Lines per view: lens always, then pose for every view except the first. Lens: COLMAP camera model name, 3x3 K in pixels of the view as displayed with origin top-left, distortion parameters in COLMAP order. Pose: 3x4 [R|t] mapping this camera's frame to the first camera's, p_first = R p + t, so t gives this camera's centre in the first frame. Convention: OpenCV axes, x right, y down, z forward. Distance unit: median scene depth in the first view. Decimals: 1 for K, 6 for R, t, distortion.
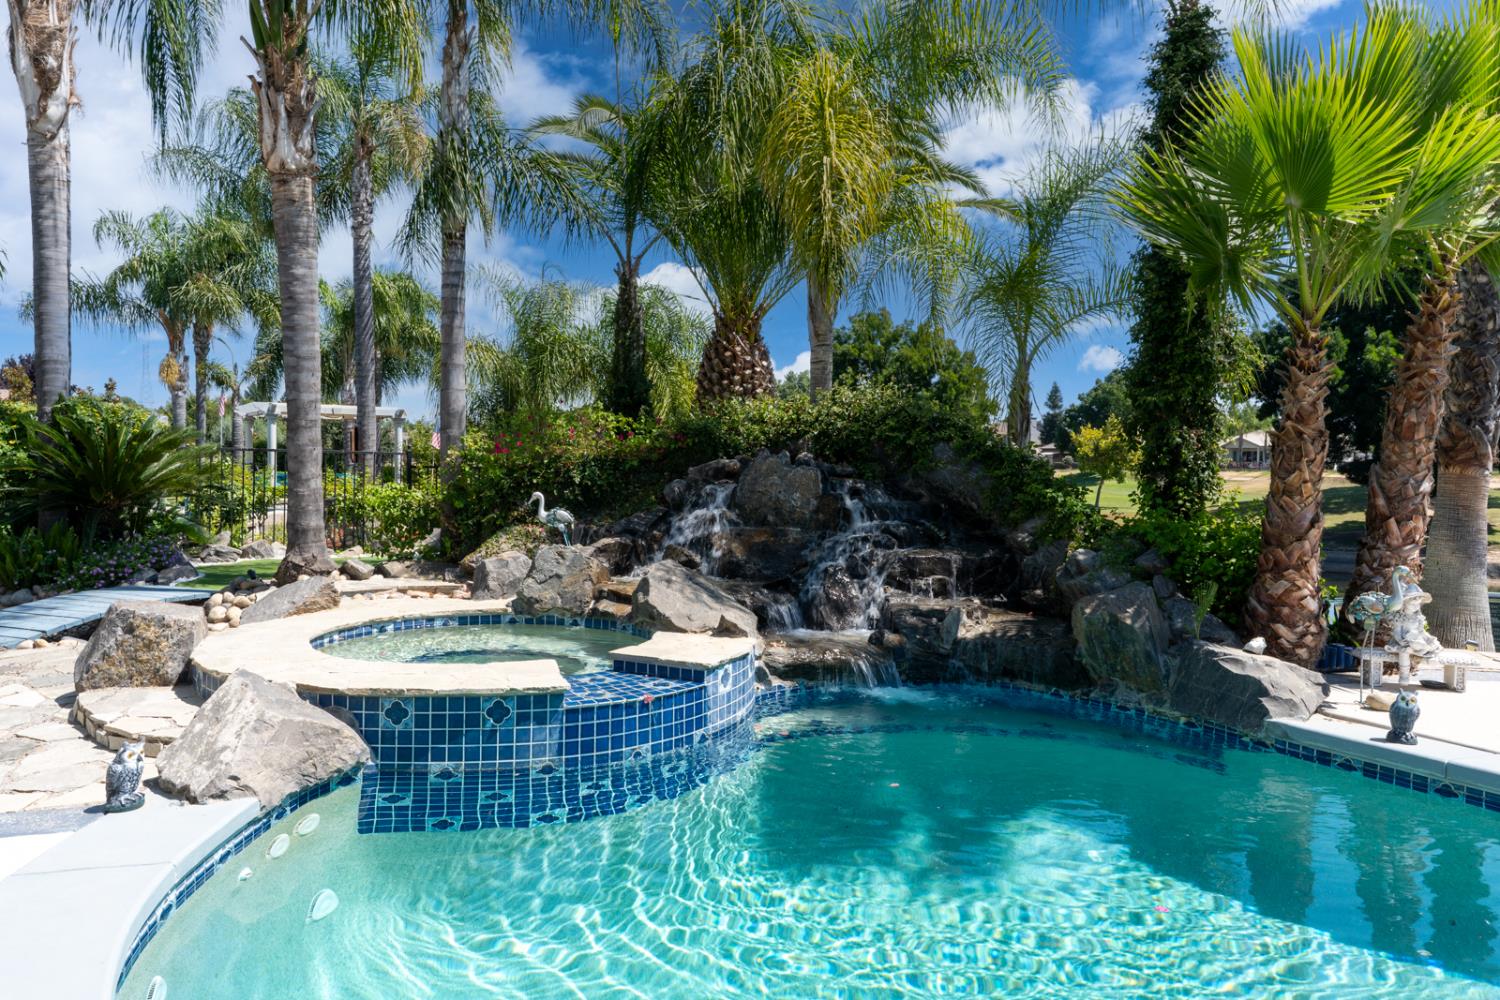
lens RADIAL K [[1097.1, 0, 828.9], [0, 1097.1, 498.8], [0, 0, 1]] dist [-0.007969, 0.006852]
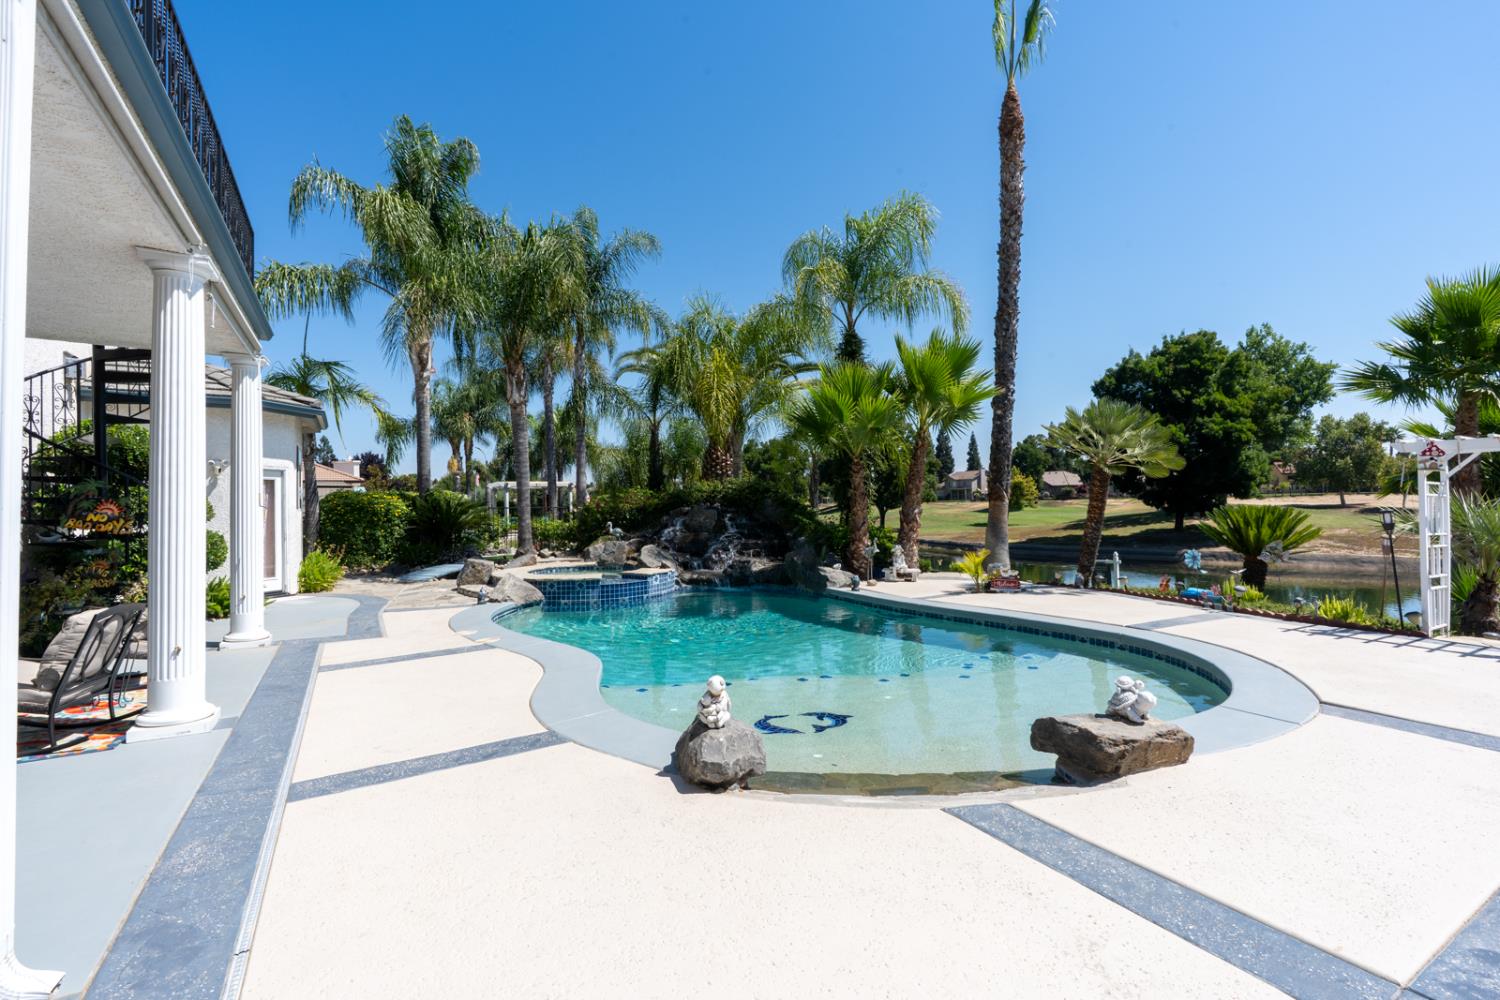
lens RADIAL K [[702.8, 0, 783.1], [0, 702.8, 494.7], [0, 0, 1]] dist [-0.001552, 0.000197]
pose [[0.995526, -0.031825, -0.088966, 0.363767], [0.027840, 0.998568, -0.045683, 0.020567], [0.090293, 0.043001, 0.994986, -0.777415]]
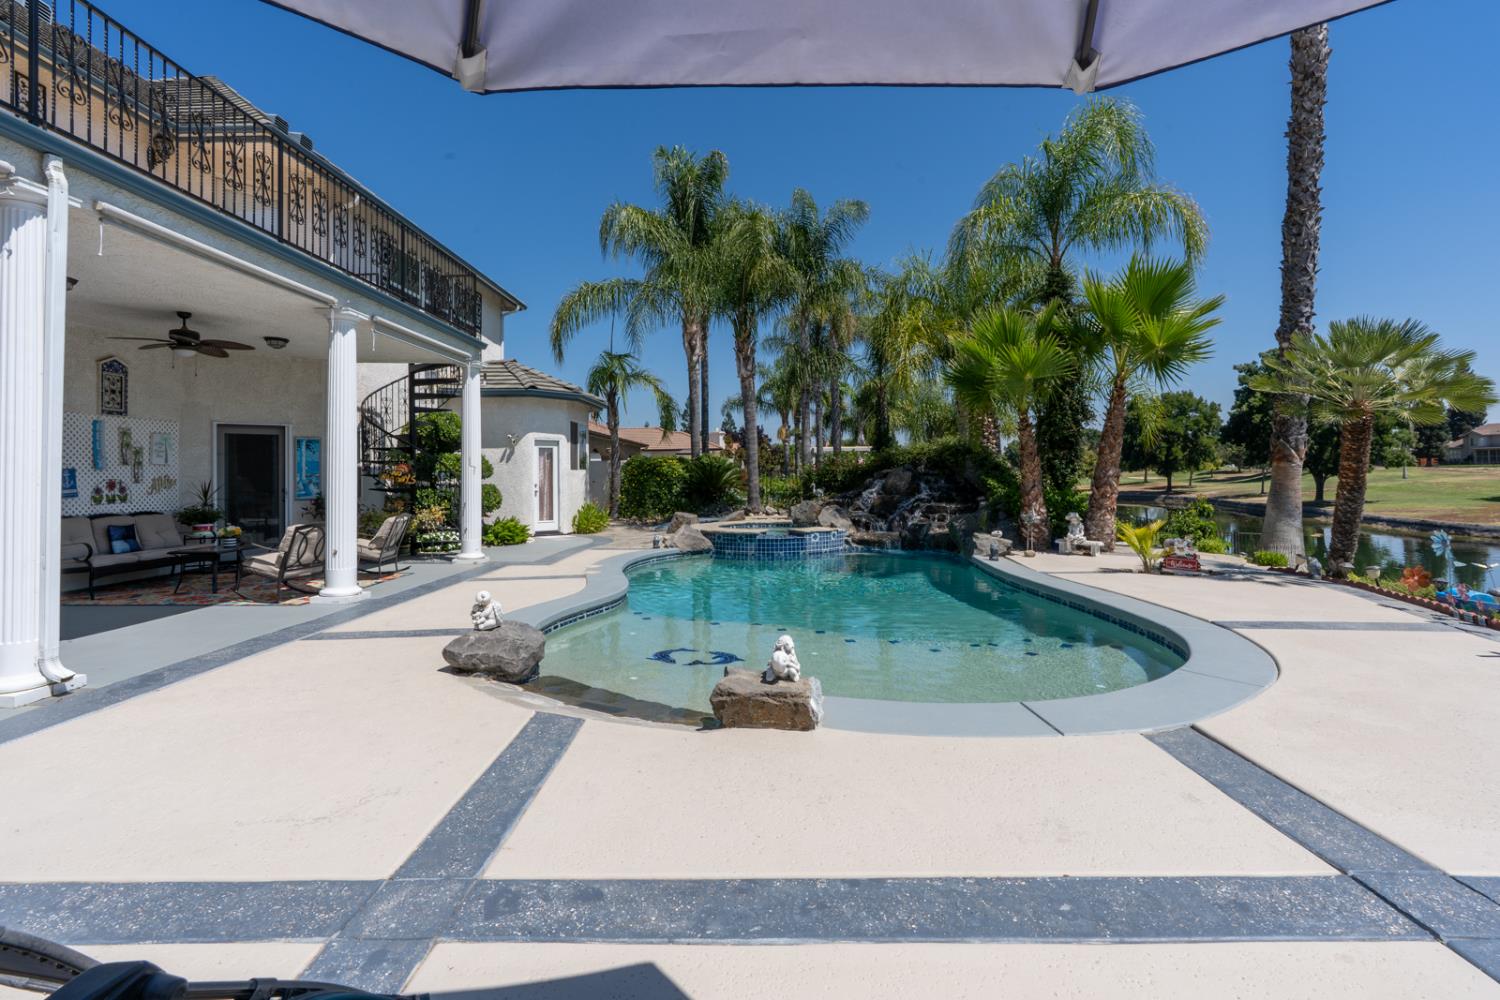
lens RADIAL K [[703.5, 0, 729.0], [0, 703.5, 471.5], [0, 0, 1]] dist [-0.003534, -0.000231]
pose [[0.789055, -0.027791, -0.613694, 0.810621], [0.005103, 0.999238, -0.038689, 0.038789], [0.614302, 0.027396, 0.788596, -0.665410]]
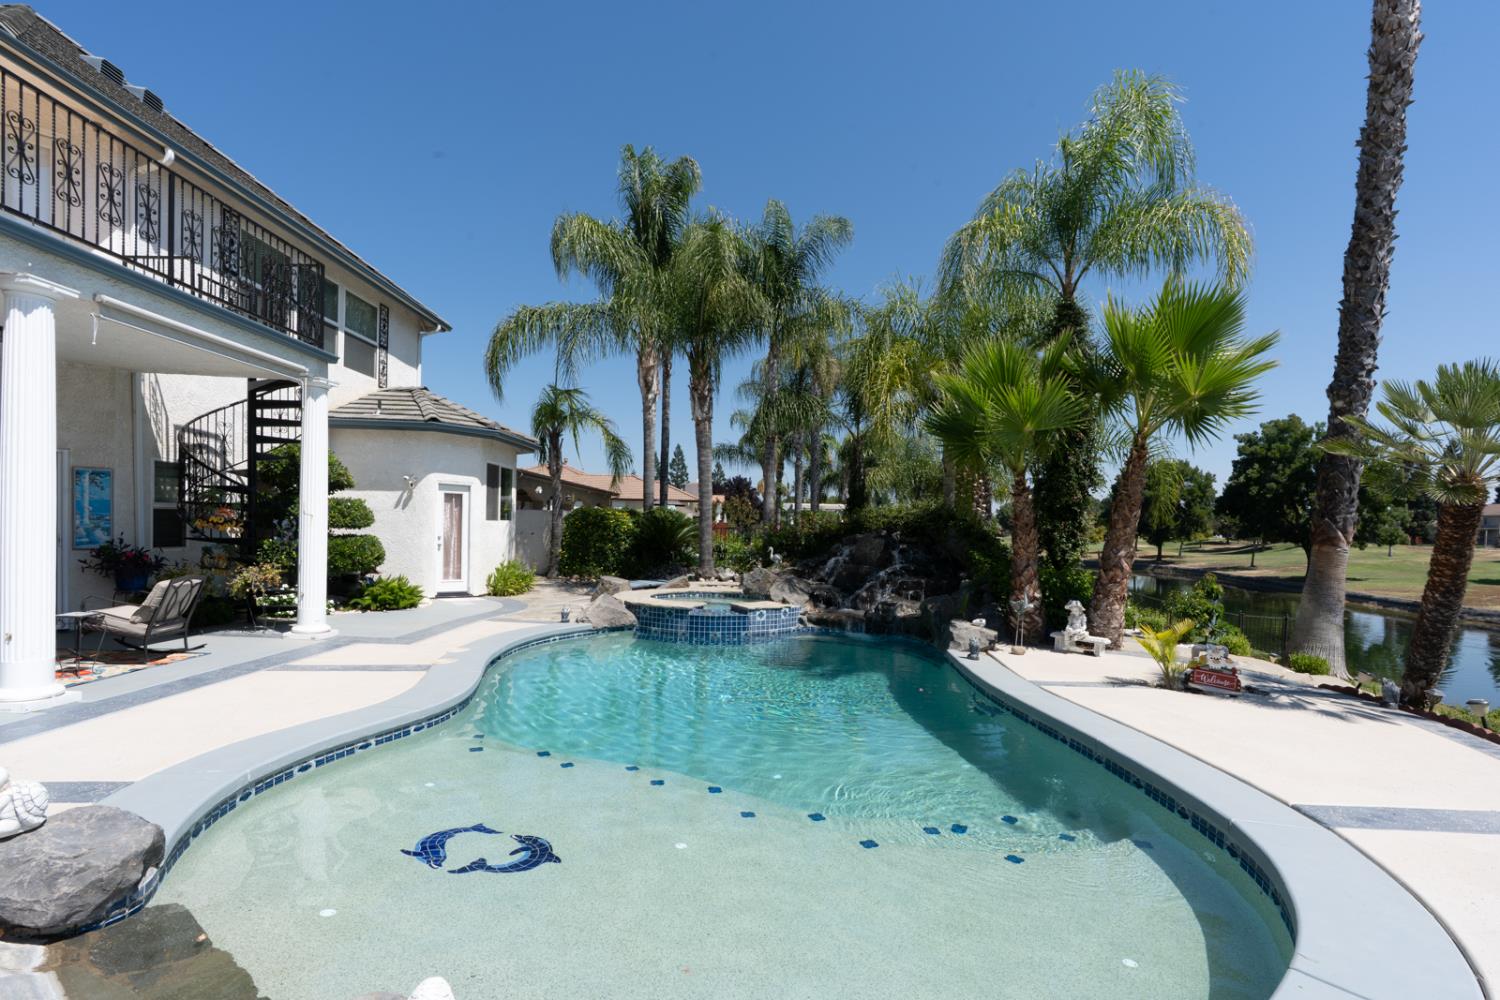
lens RADIAL K [[717.2, 0, 734.3], [0, 717.2, 548.9], [0, 0, 1]] dist [-0.000403, -0.000258]
pose [[0.803712, 0.023181, -0.594567, 0.729199], [-0.032163, 0.999472, -0.004509, 0.008843], [0.594148, 0.022747, 0.804034, -0.373645]]
